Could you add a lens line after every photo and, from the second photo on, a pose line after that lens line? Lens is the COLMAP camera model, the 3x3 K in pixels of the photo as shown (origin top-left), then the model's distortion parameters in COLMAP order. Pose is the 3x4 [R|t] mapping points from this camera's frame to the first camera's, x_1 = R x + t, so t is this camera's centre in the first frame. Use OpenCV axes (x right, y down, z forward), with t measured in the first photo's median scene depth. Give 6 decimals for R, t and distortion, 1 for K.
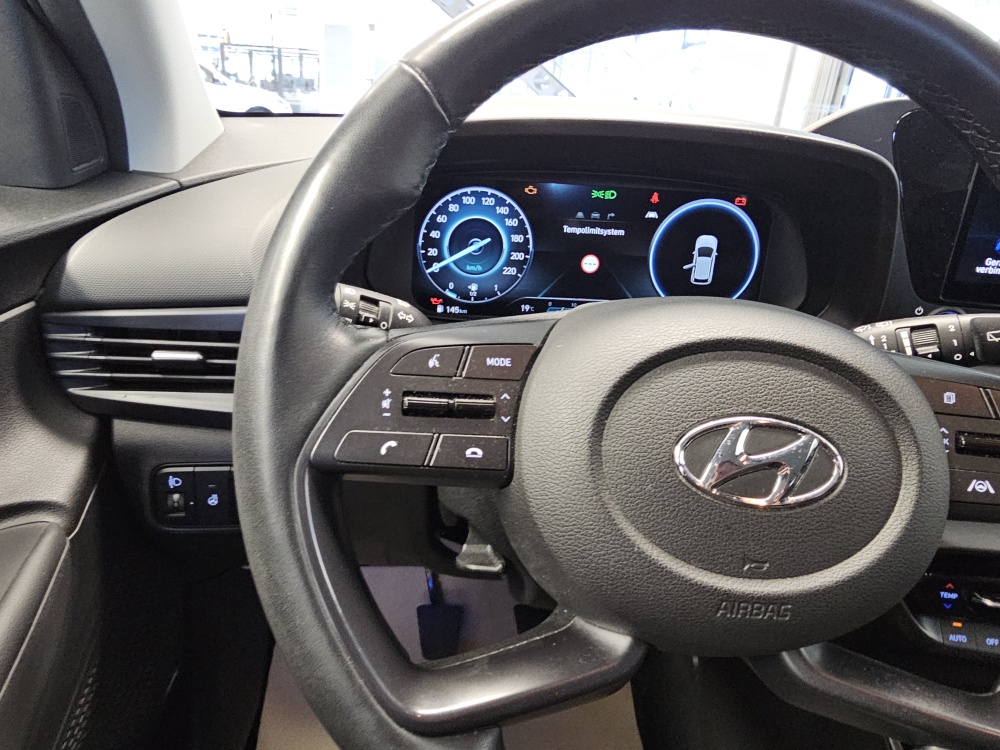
lens RADIAL K [[691.0, 0, 453.1], [0, 691.0, 374.5], [0, 0, 1]] dist [-0.010956, -0.000065]
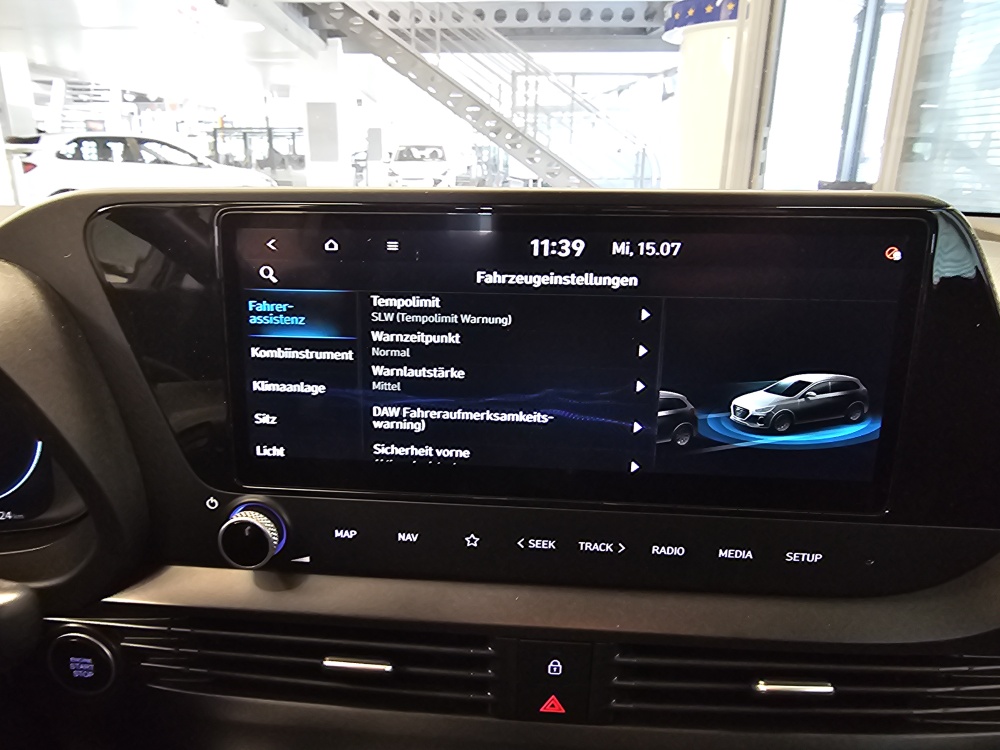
lens RADIAL K [[687.3, 0, 448.4], [0, 687.3, 367.8], [0, 0, 1]] dist [0.004142, -0.000608]
pose [[0.997613, -0.059846, -0.034443, 0.907381], [0.056469, 0.994173, -0.091821, -0.143259], [0.039738, 0.089656, 0.995180, 0.347655]]
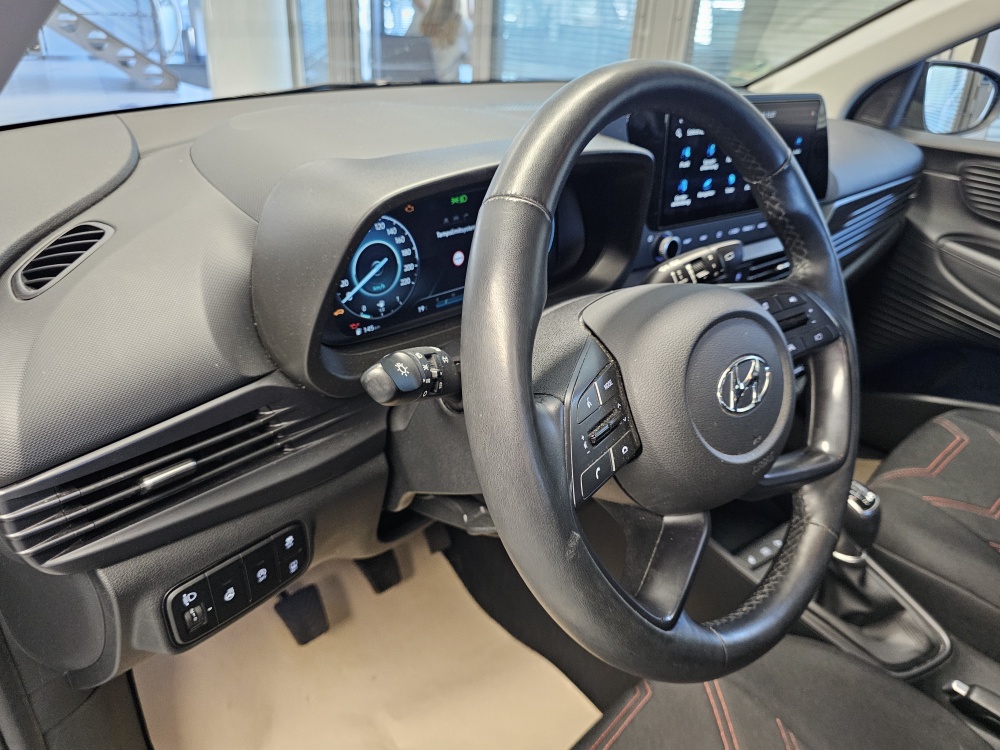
lens RADIAL K [[698.4, 0, 500.9], [0, 698.4, 367.6], [0, 0, 1]] dist [0.035912, -0.046439]
pose [[0.747220, -0.327034, 0.578542, -0.520514], [0.247725, 0.944865, 0.214155, -0.228448], [-0.616680, -0.016702, 0.787037, 0.003183]]
